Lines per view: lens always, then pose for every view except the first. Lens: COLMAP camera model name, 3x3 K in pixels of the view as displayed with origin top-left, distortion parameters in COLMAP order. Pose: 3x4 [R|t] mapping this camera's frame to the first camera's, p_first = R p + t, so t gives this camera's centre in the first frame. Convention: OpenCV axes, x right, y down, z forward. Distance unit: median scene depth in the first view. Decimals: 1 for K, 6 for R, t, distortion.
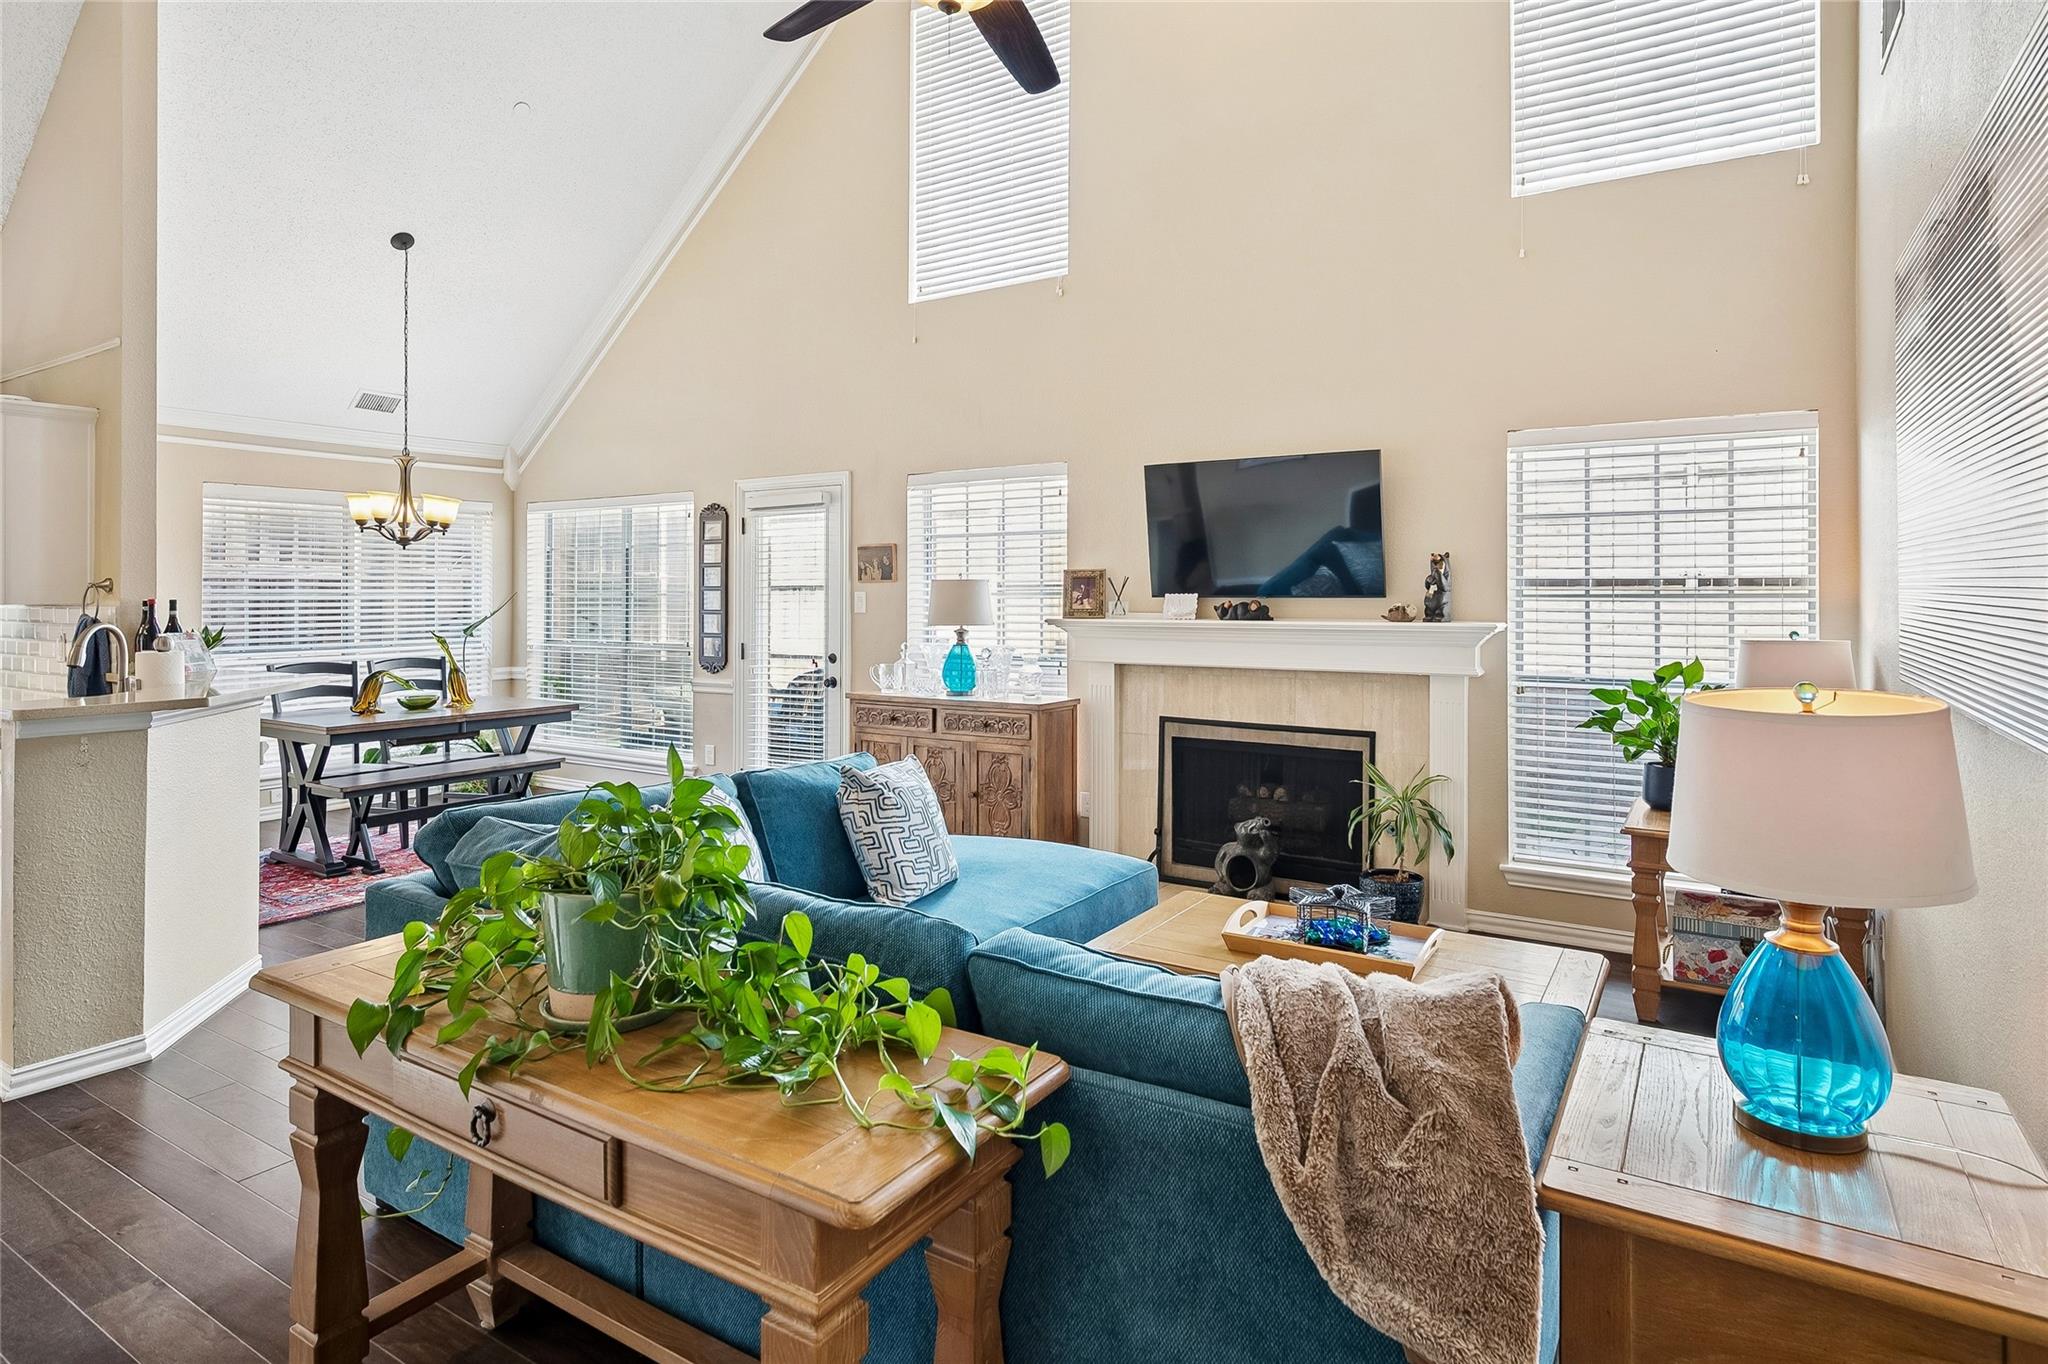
lens RADIAL K [[1086.2, 0, 1031.3], [0, 1086.2, 585.5], [0, 0, 1]] dist [0.000099, -0.000125]
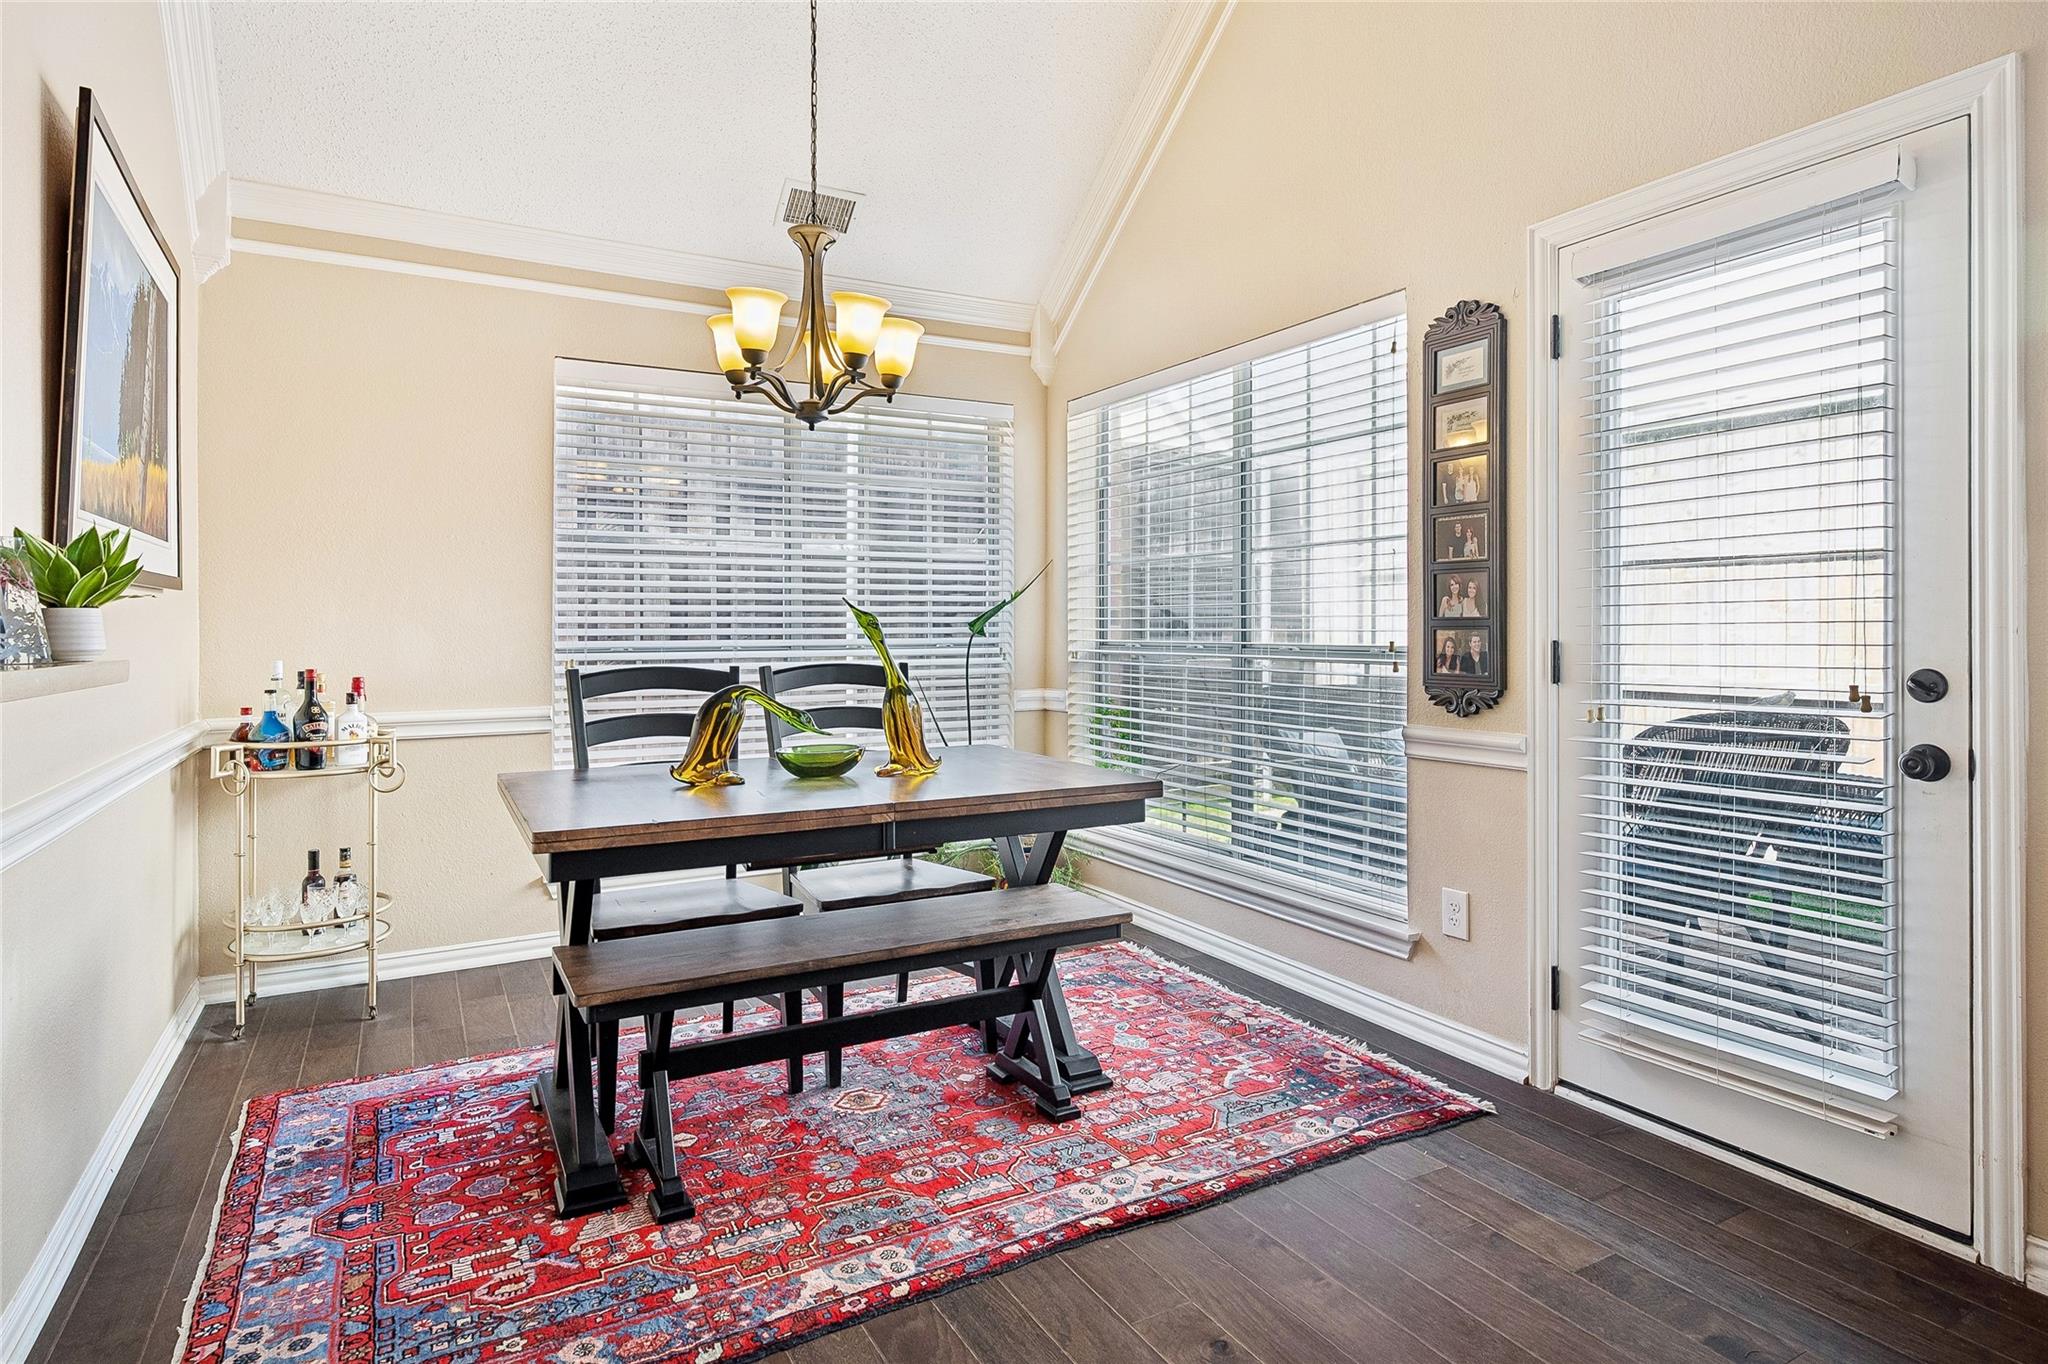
lens RADIAL K [[1122.8, 0, 1032.1], [0, 1122.8, 621.9], [0, 0, 1]] dist [0.001101, 0.000278]
pose [[0.881420, -0.004052, -0.472316, -0.236908], [0.006873, 0.999967, 0.004247, 0.042279], [0.472283, -0.006990, 0.881419, 0.550836]]
